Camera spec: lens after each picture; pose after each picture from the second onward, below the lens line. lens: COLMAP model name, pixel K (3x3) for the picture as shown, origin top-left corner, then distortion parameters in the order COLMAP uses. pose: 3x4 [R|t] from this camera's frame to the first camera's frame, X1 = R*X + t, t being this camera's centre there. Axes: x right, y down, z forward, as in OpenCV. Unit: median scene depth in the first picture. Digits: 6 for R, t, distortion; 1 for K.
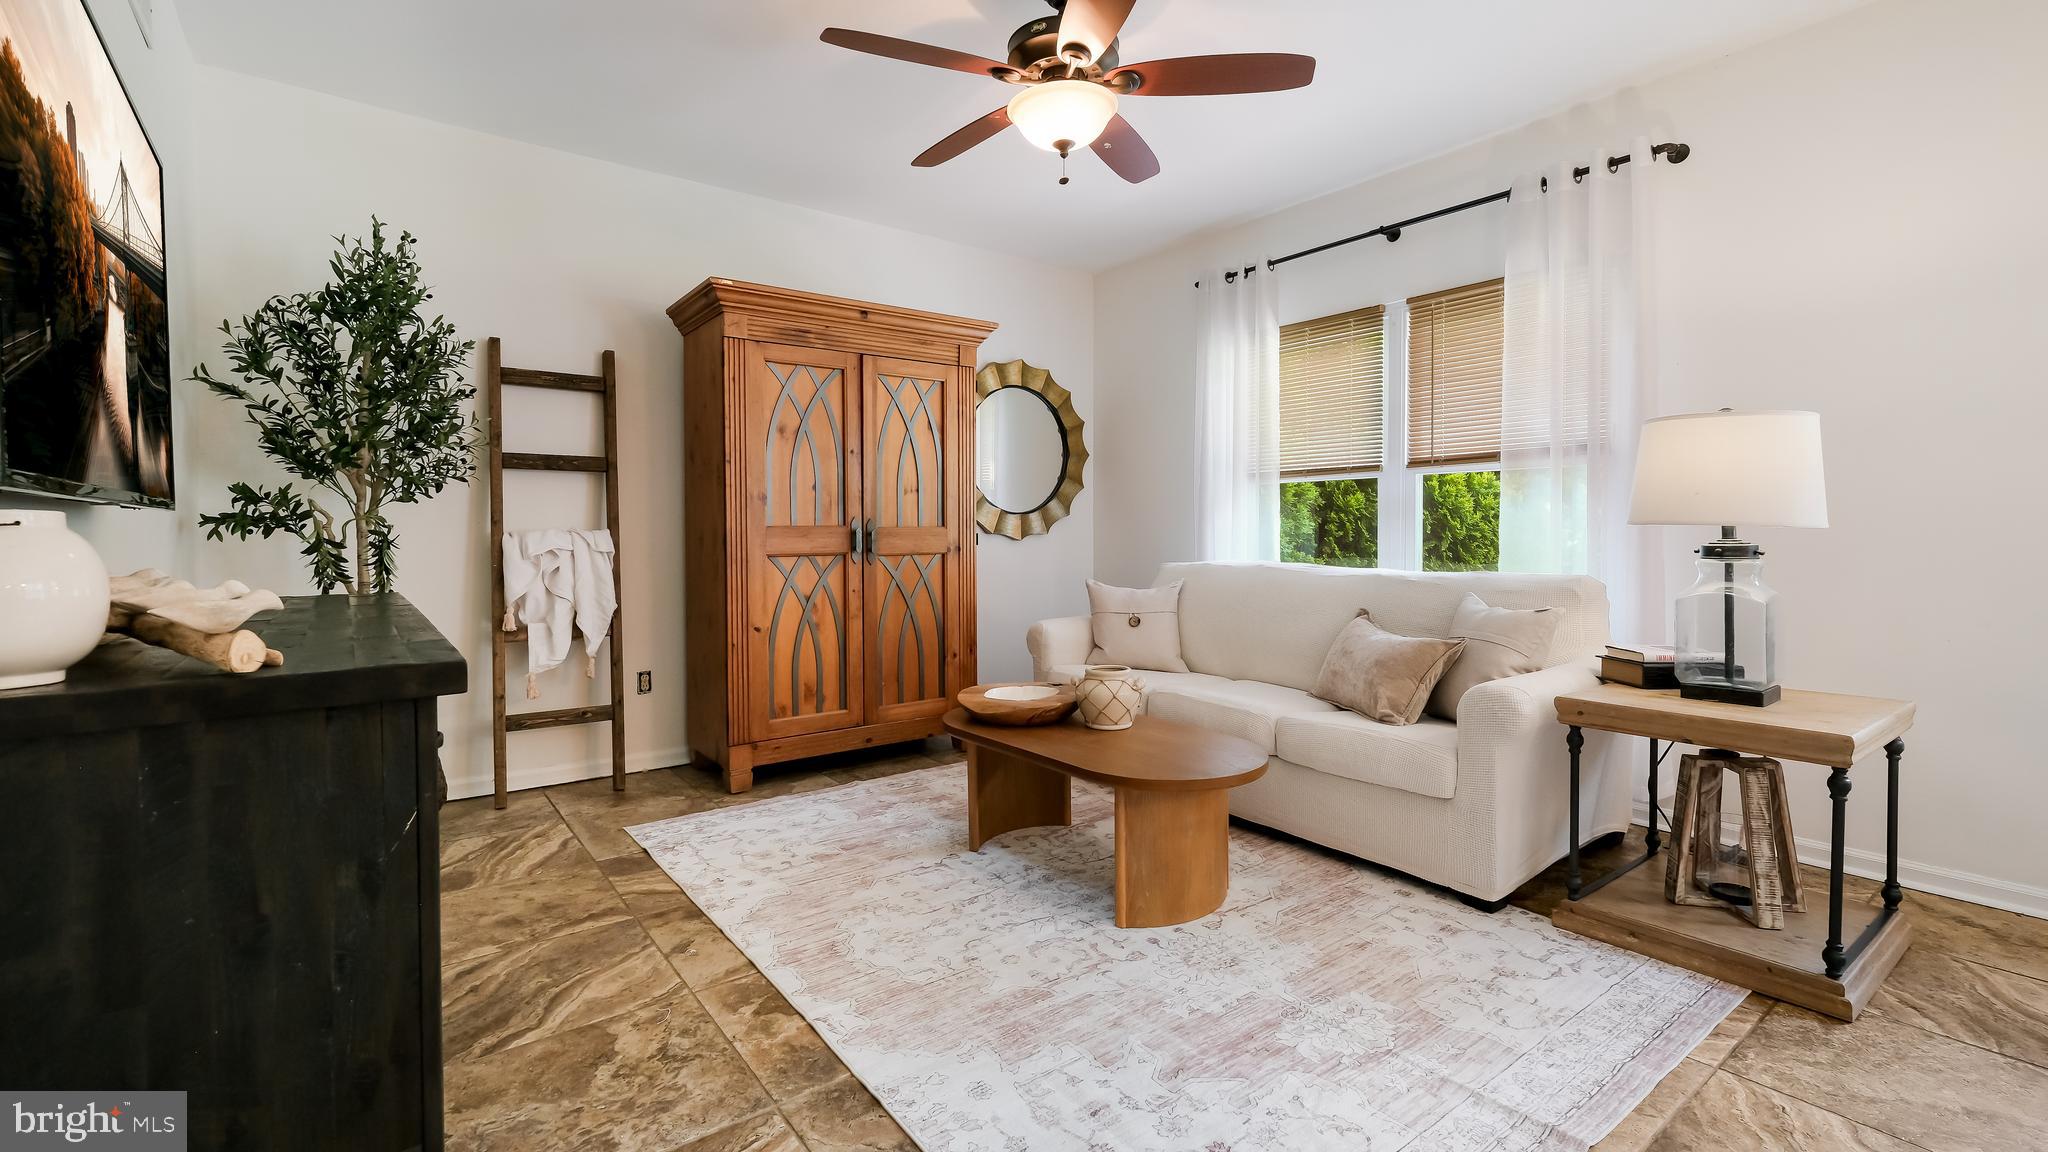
lens RADIAL K [[885.2, 0, 1021.2], [0, 885.2, 546.8], [0, 0, 1]] dist [0.002290, 0.000586]
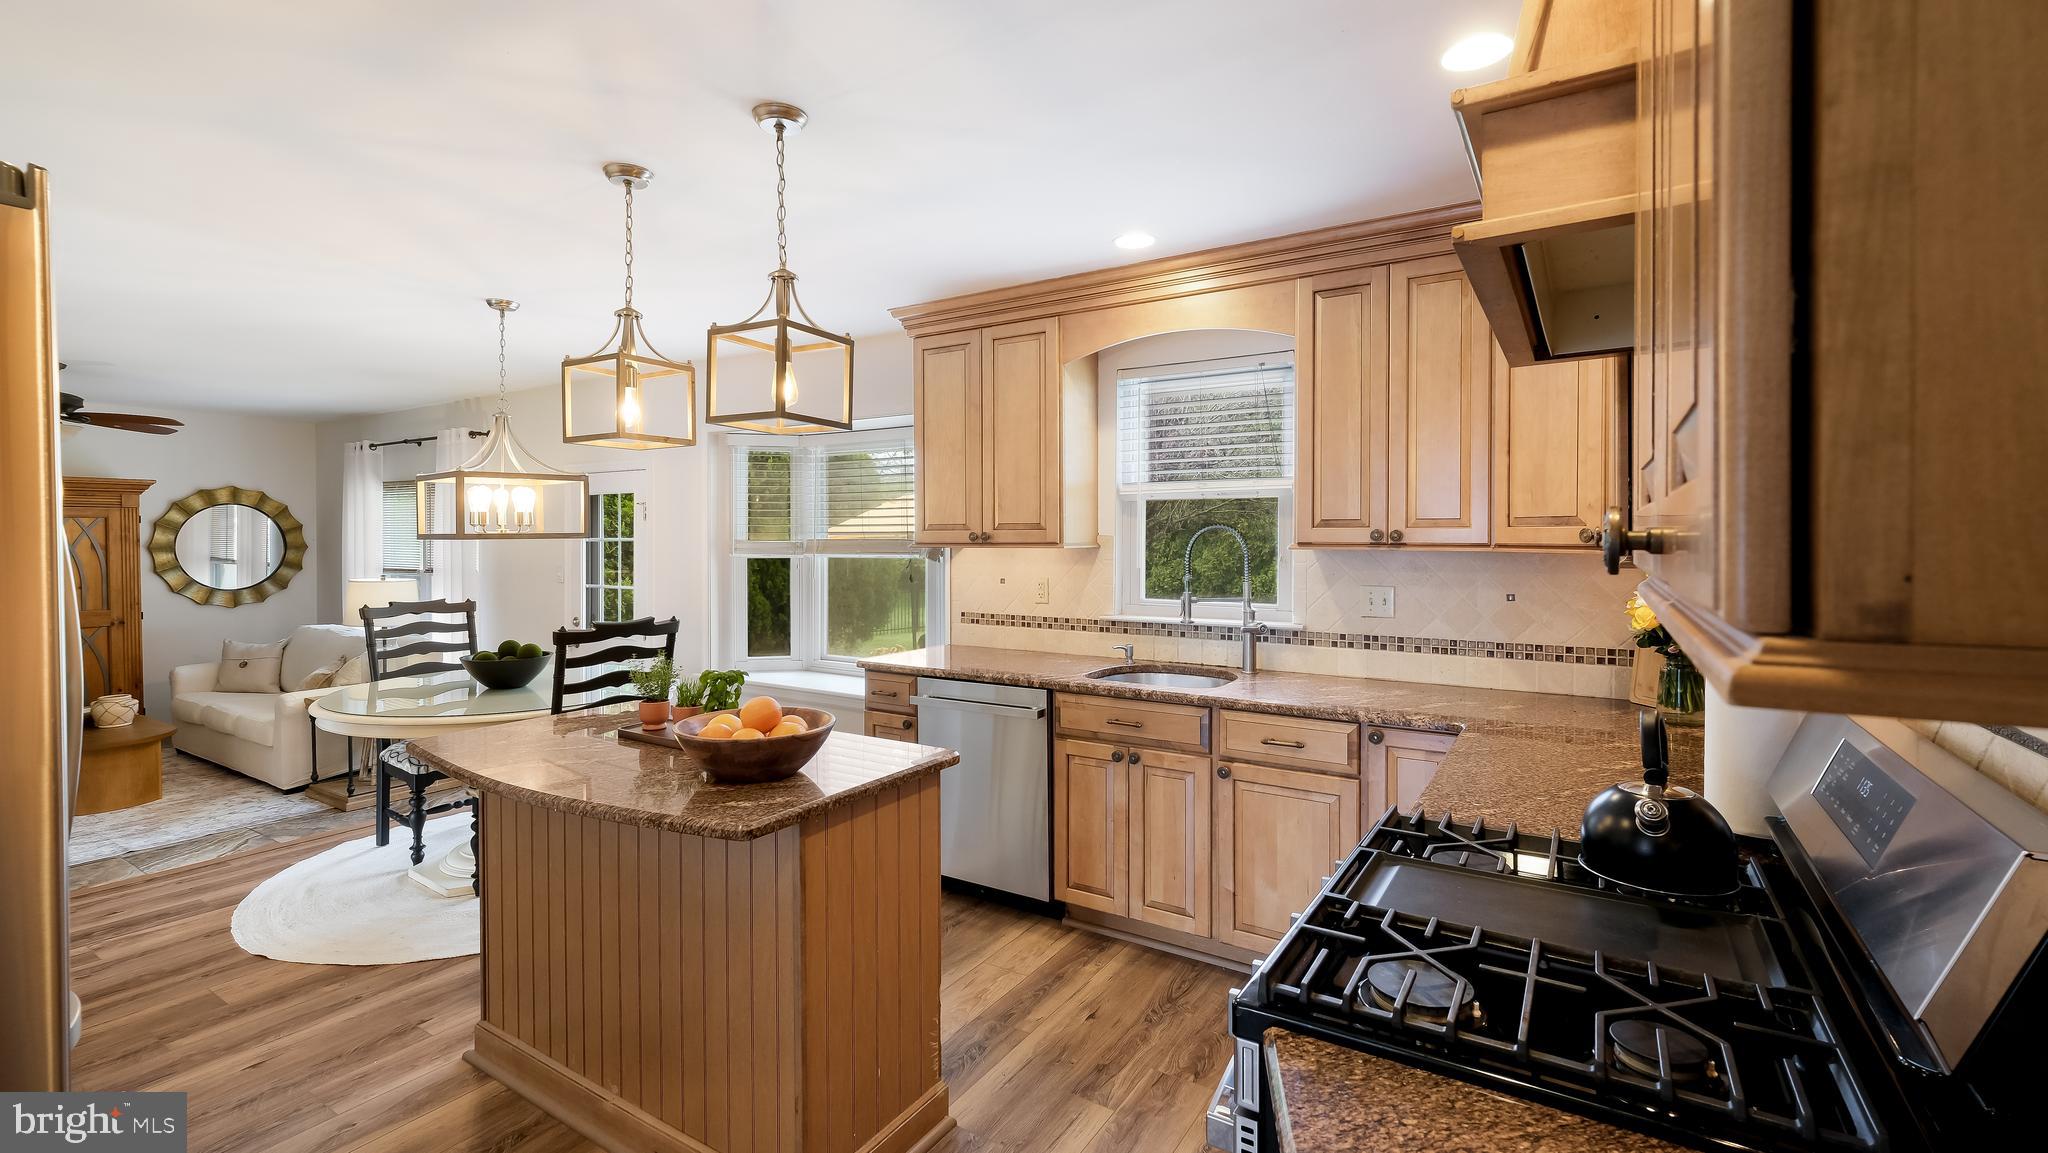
lens RADIAL K [[885.2, 0, 1021.2], [0, 885.2, 547.3], [0, 0, 1]] dist [0.002290, 0.000586]
pose [[0.936663, -0.003048, 0.350218, 1.202435], [0.004880, 0.999979, -0.004349, -0.161545], [-0.350198, 0.005782, 0.936658, -1.434474]]
